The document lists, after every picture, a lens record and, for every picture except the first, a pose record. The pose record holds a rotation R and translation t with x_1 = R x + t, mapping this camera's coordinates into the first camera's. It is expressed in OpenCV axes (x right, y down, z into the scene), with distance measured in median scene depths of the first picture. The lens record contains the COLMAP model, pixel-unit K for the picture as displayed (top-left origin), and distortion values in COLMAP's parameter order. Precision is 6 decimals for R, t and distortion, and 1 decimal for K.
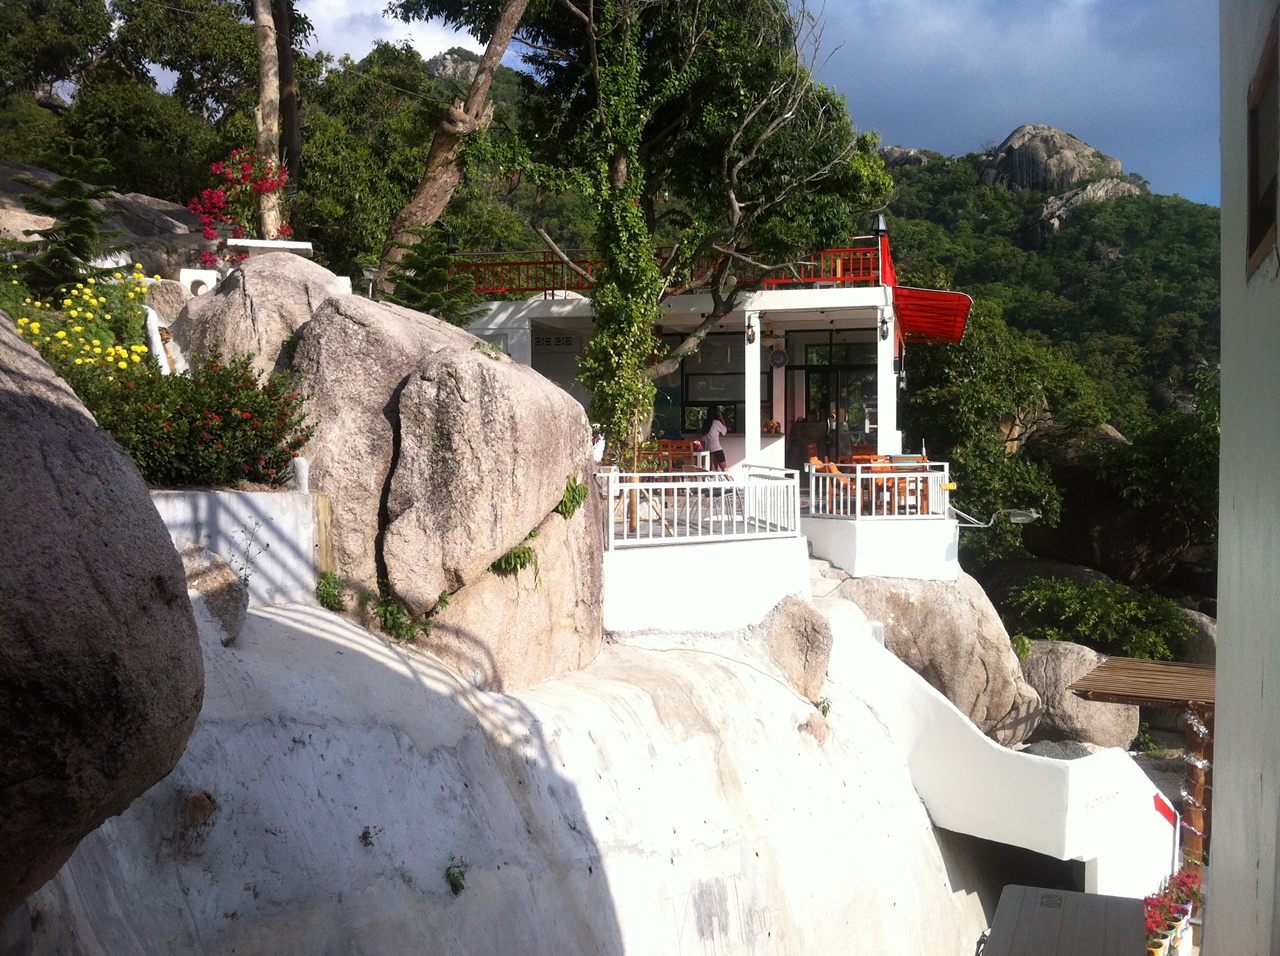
lens RADIAL K [[1302.3, 0, 639.5], [0, 1302.3, 479.8], [0, 0, 1]] dist [-0.003179, 0.000000]
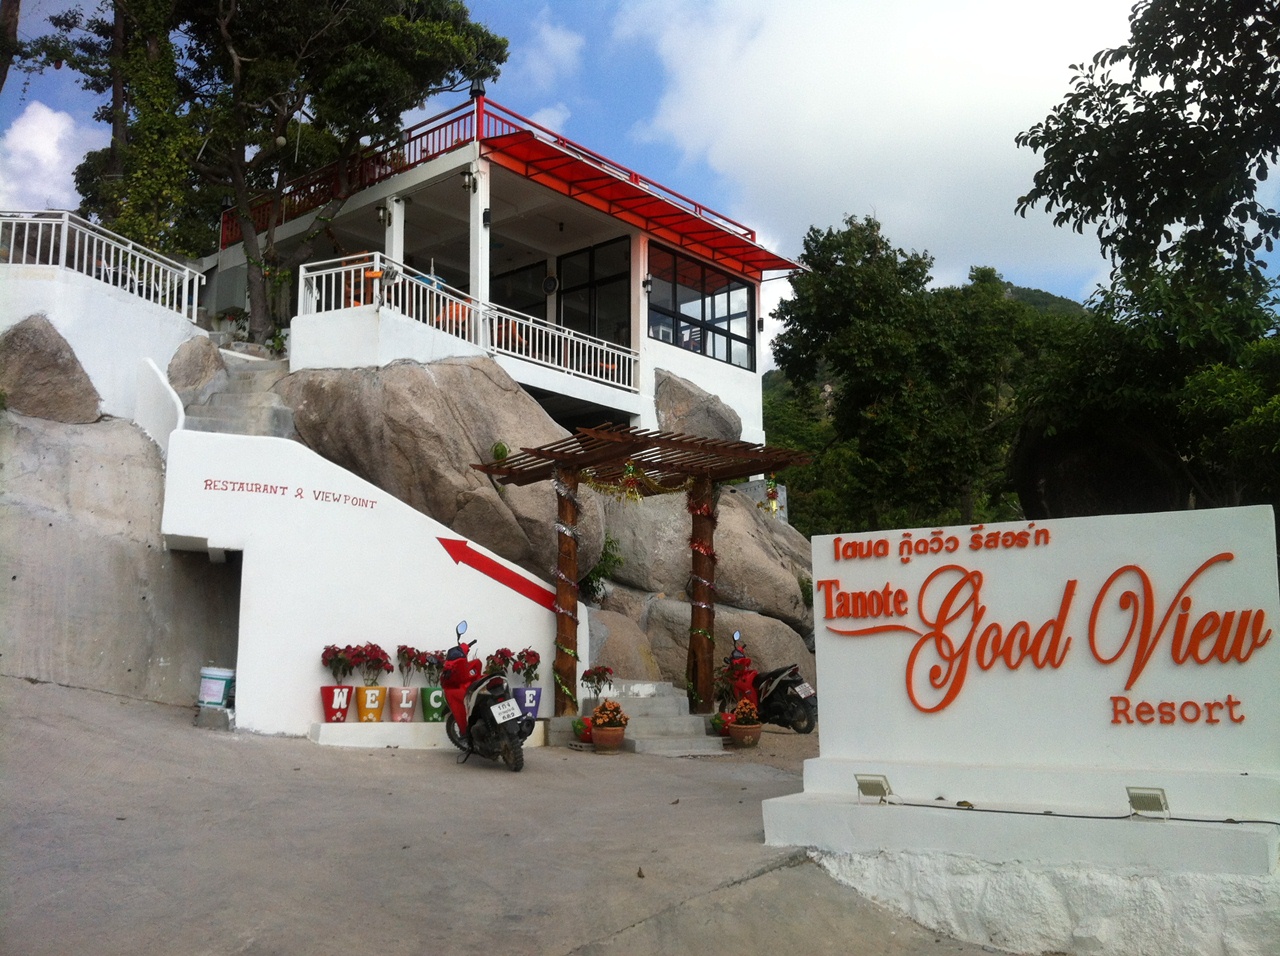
lens RADIAL K [[1302.3, 0, 640.2], [0, 1302.3, 478.2], [0, 0, 1]] dist [-0.003179, 0.000000]
pose [[0.890688, -0.080119, -0.447499, 0.837677], [-0.014026, 0.979037, -0.203200, 0.349727], [0.454398, 0.187264, 0.870893, 0.275312]]
